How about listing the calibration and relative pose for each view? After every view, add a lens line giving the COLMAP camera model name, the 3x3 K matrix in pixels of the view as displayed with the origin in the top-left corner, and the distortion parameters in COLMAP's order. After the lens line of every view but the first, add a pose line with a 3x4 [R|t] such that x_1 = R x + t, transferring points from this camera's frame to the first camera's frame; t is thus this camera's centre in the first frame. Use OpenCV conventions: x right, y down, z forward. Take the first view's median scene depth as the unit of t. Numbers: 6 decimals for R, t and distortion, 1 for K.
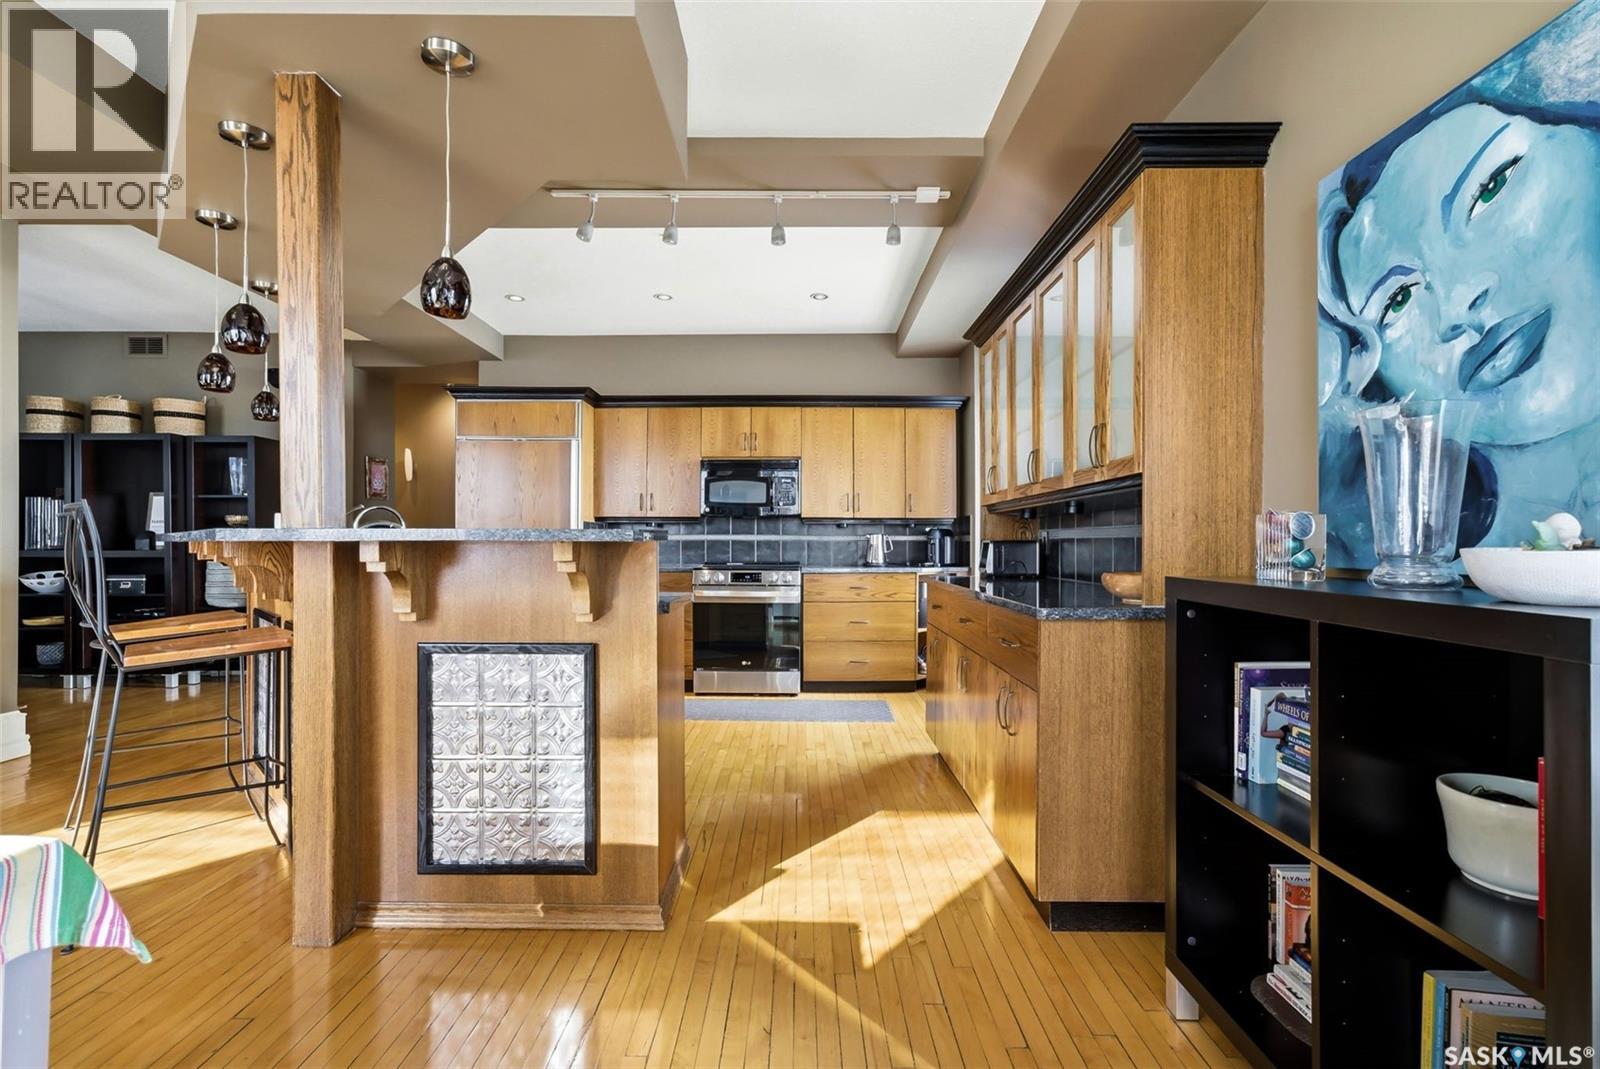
lens RADIAL K [[686.6, 0, 801.4], [0, 686.6, 530.1], [0, 0, 1]] dist [-0.000170, -0.000023]
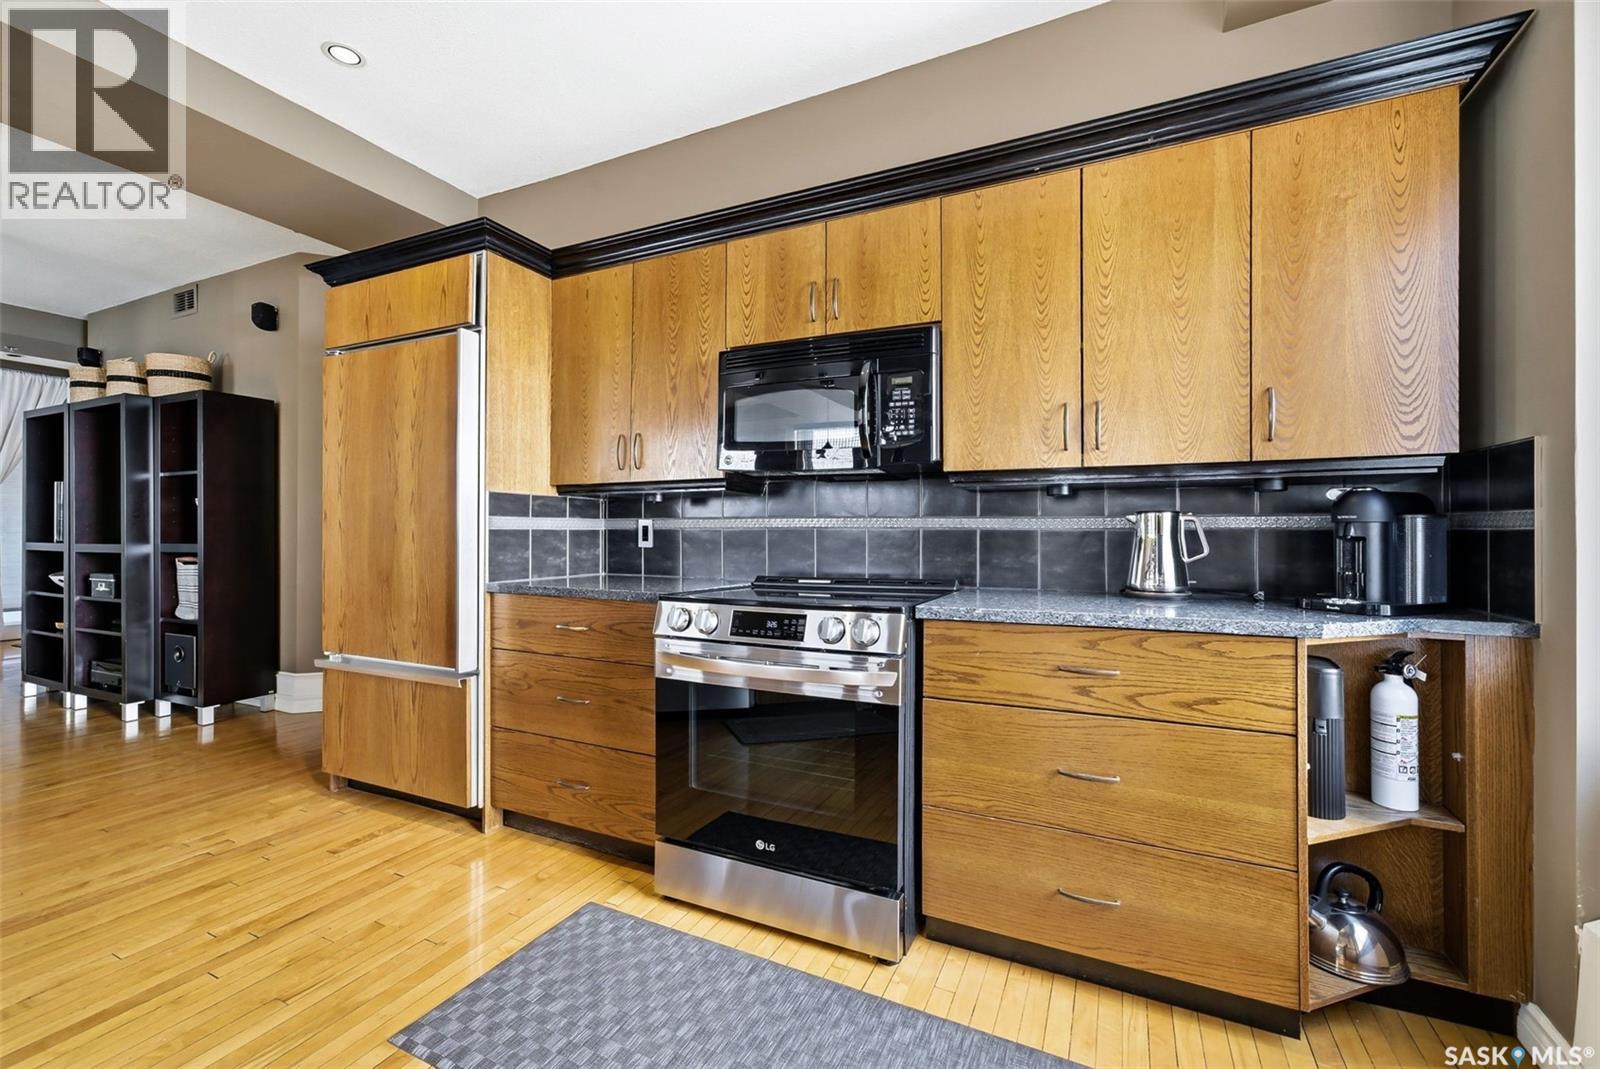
lens RADIAL K [[686.6, 0, 796.1], [0, 686.6, 533.0], [0, 0, 1]] dist [-0.000170, -0.000023]
pose [[0.912330, 0.000305, -0.409455, 0.085987], [0.005598, 0.999897, 0.013218, 0.011768], [0.409416, -0.014351, 0.912235, 0.602429]]
